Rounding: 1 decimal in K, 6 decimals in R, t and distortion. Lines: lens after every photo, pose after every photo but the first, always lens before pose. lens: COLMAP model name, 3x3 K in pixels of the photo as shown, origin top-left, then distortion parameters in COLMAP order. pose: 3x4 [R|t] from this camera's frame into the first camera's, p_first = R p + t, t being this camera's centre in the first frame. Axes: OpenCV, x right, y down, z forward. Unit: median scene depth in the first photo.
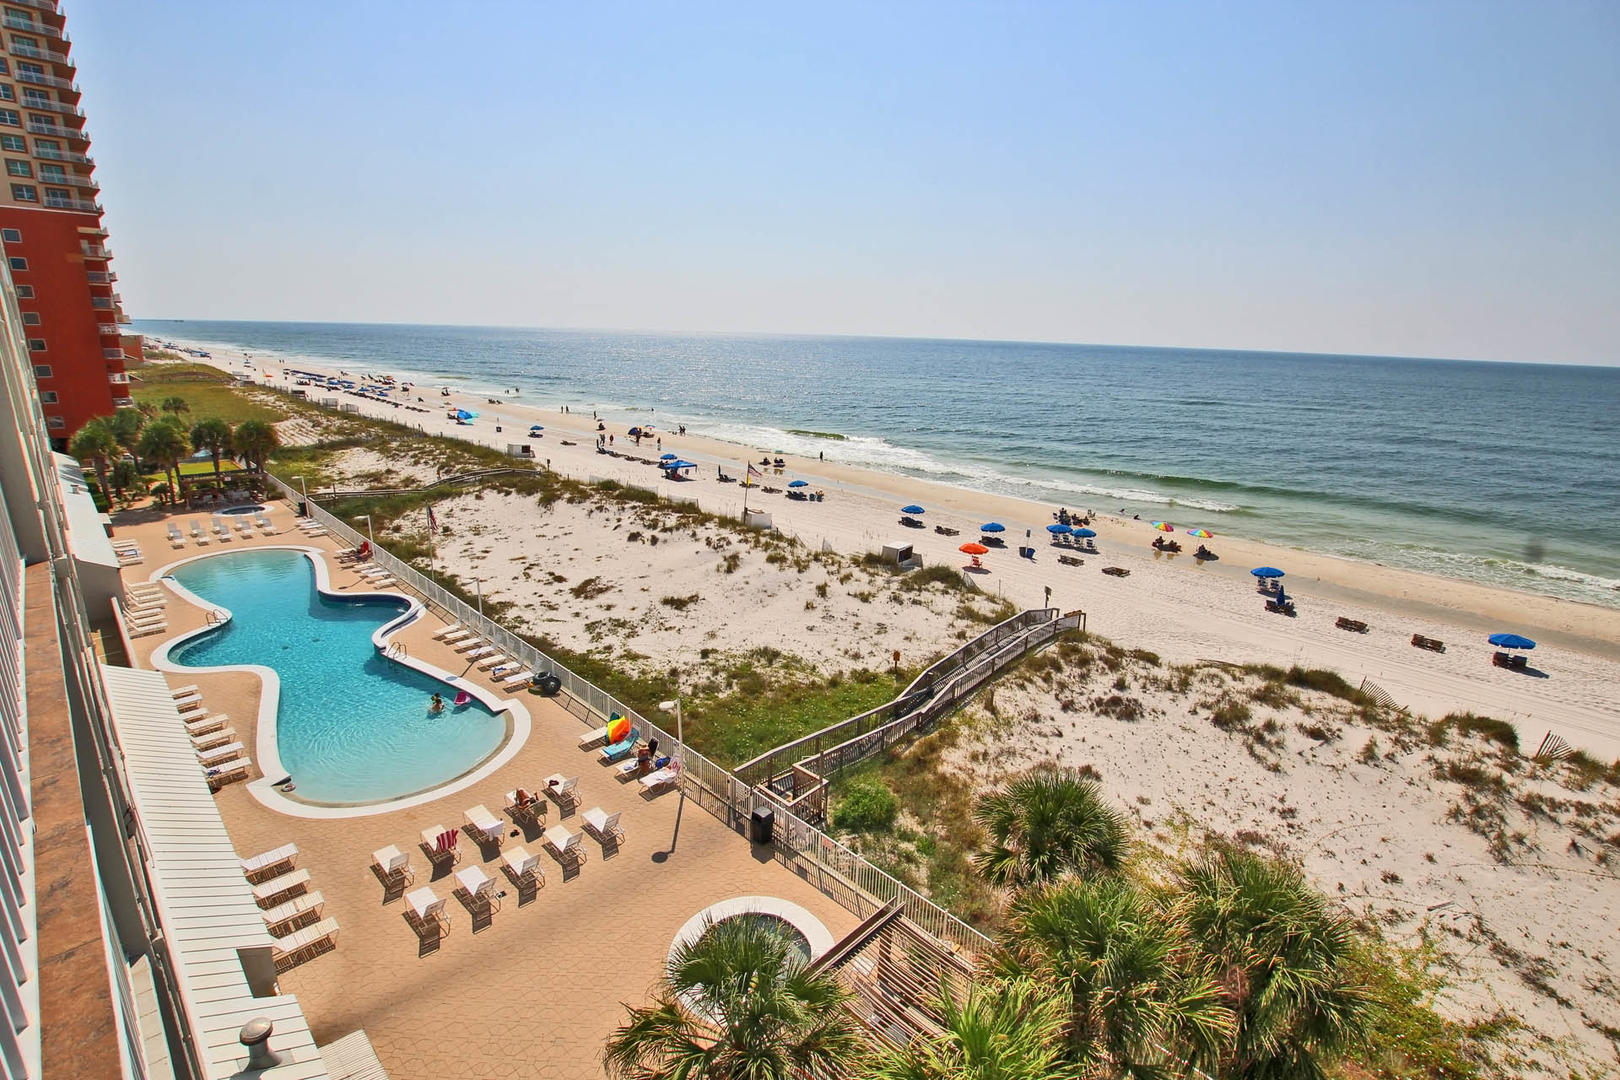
lens RADIAL K [[751.8, 0, 808.2], [0, 751.8, 546.6], [0, 0, 1]] dist [-0.038101, 0.006281]
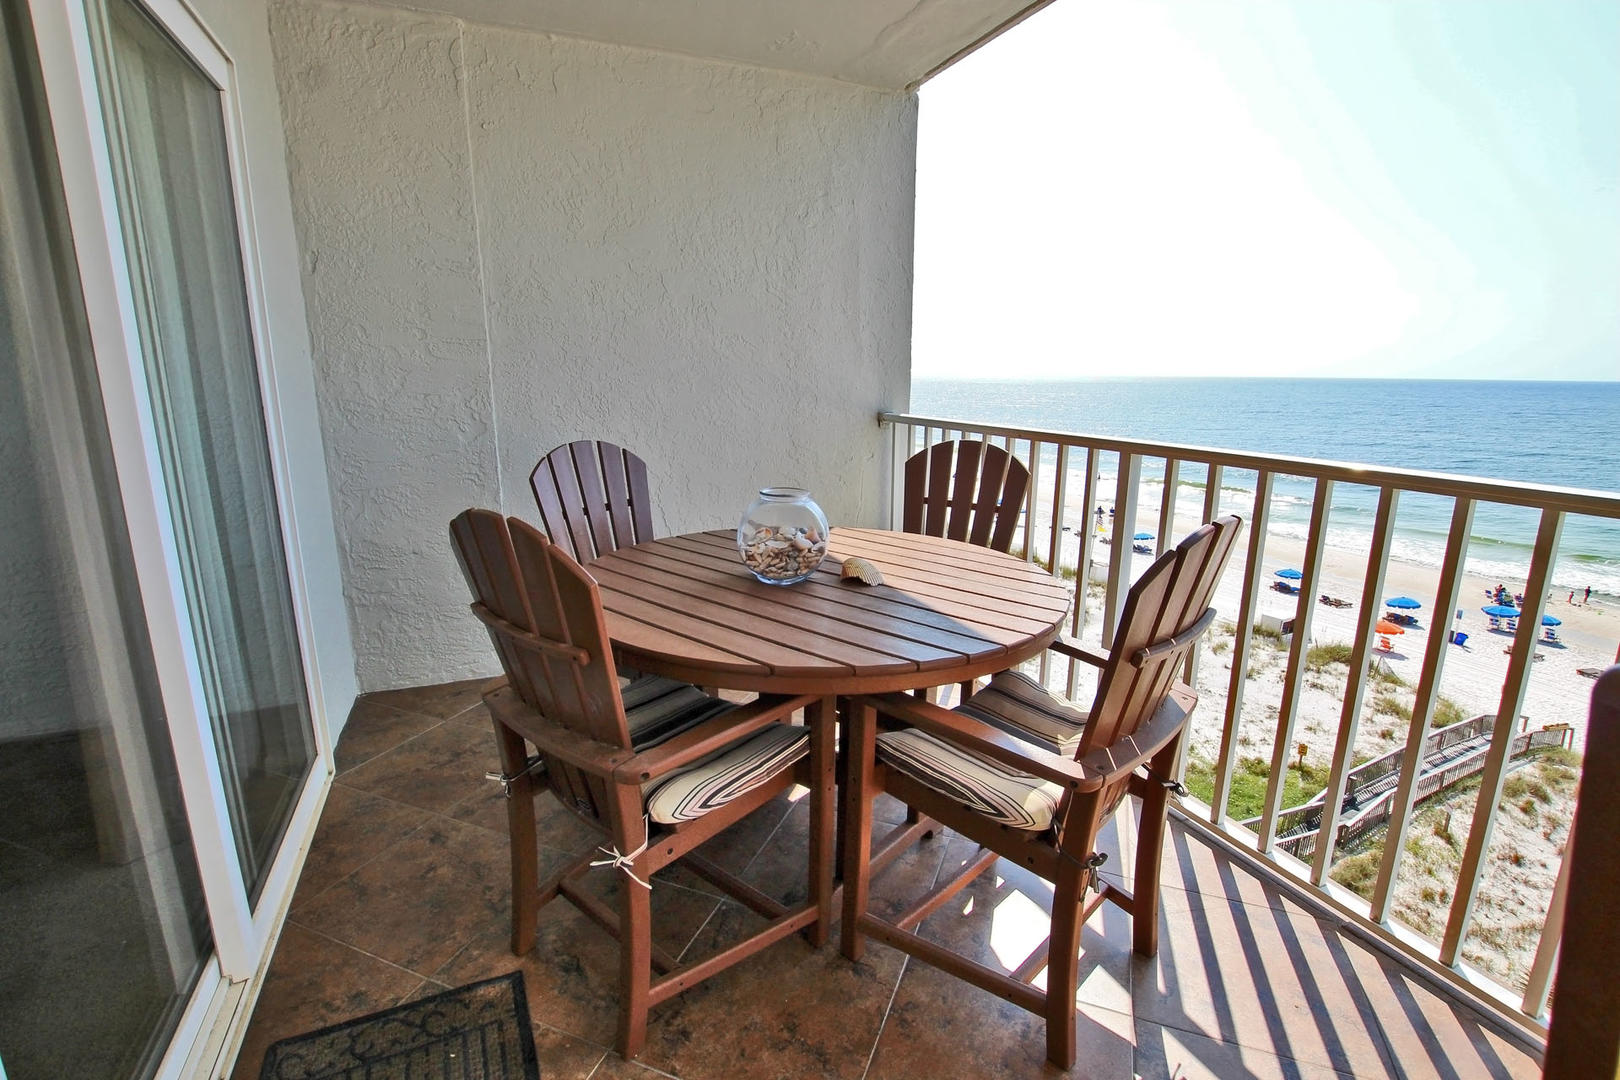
lens RADIAL K [[751.8, 0, 808.2], [0, 751.8, 546.6], [0, 0, 1]] dist [-0.038101, 0.006281]
pose [[0.920654, 0.060126, -0.385722, -0.105523], [-0.081727, 0.995858, -0.039834, -0.003376], [0.381730, 0.068197, 0.921755, 0.009681]]
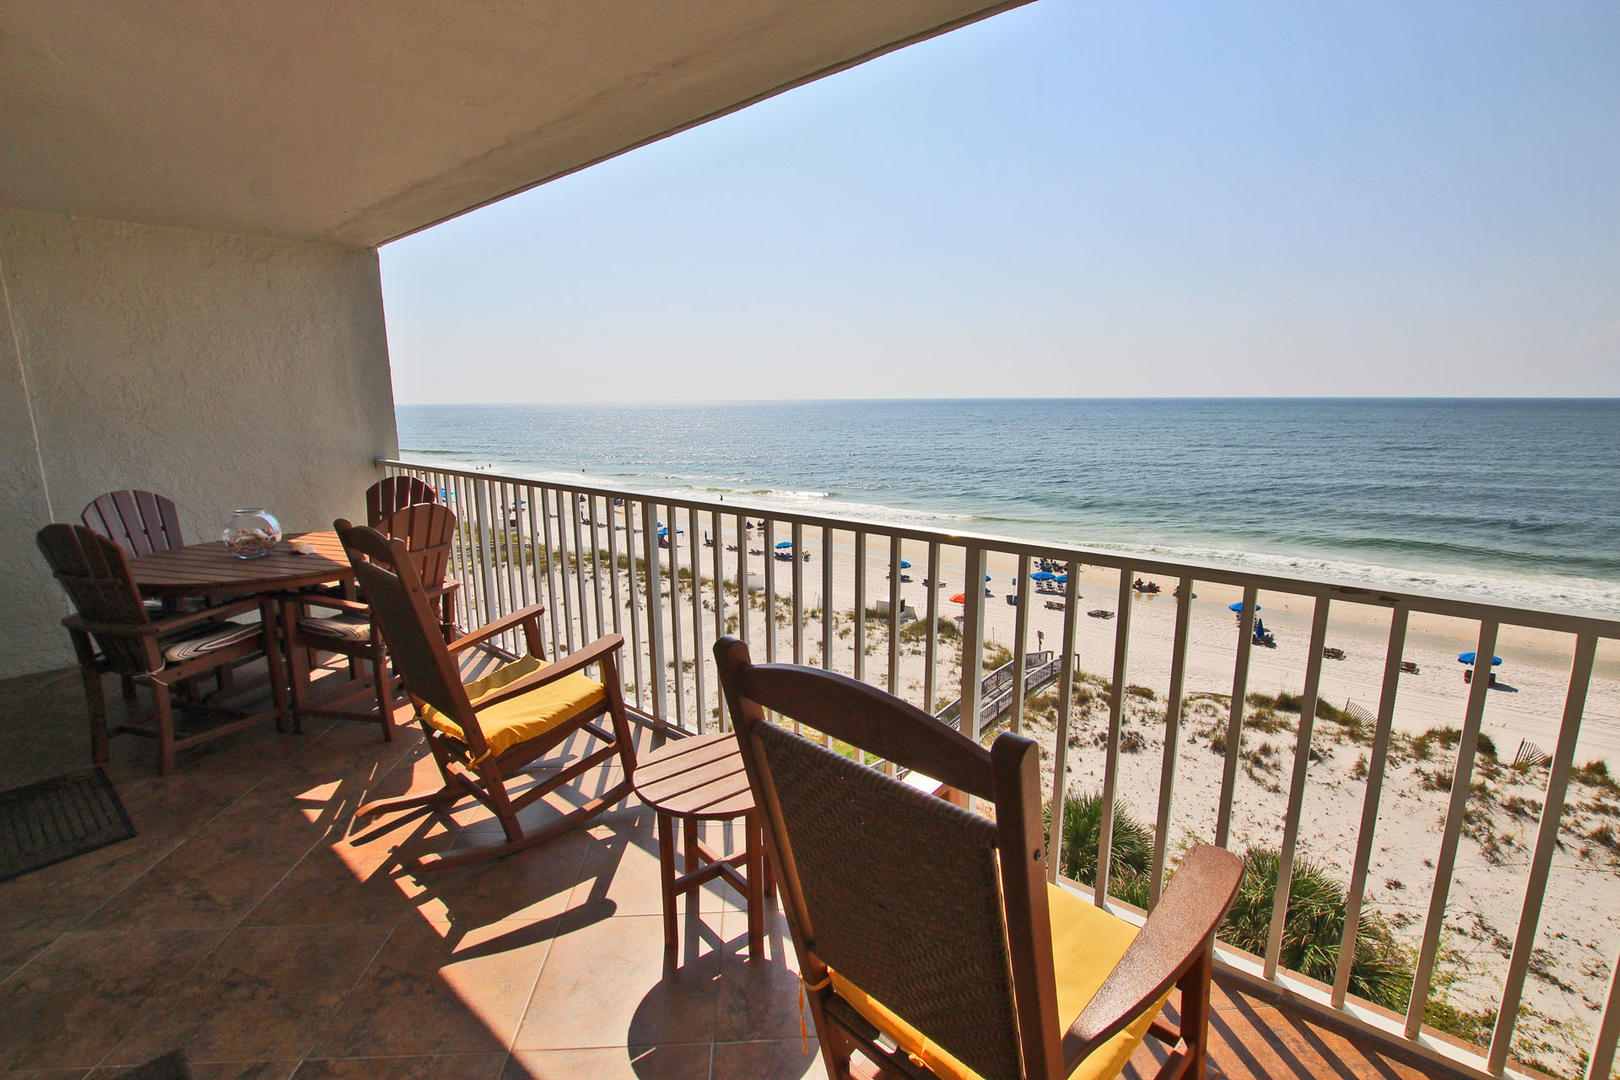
lens RADIAL K [[751.8, 0, 808.2], [0, 751.8, 546.6], [0, 0, 1]] dist [-0.038101, 0.006281]
pose [[0.998313, -0.045894, 0.035562, -0.049427], [0.048658, 0.995508, -0.081212, 0.008916], [-0.031676, 0.082806, 0.996062, -0.050868]]
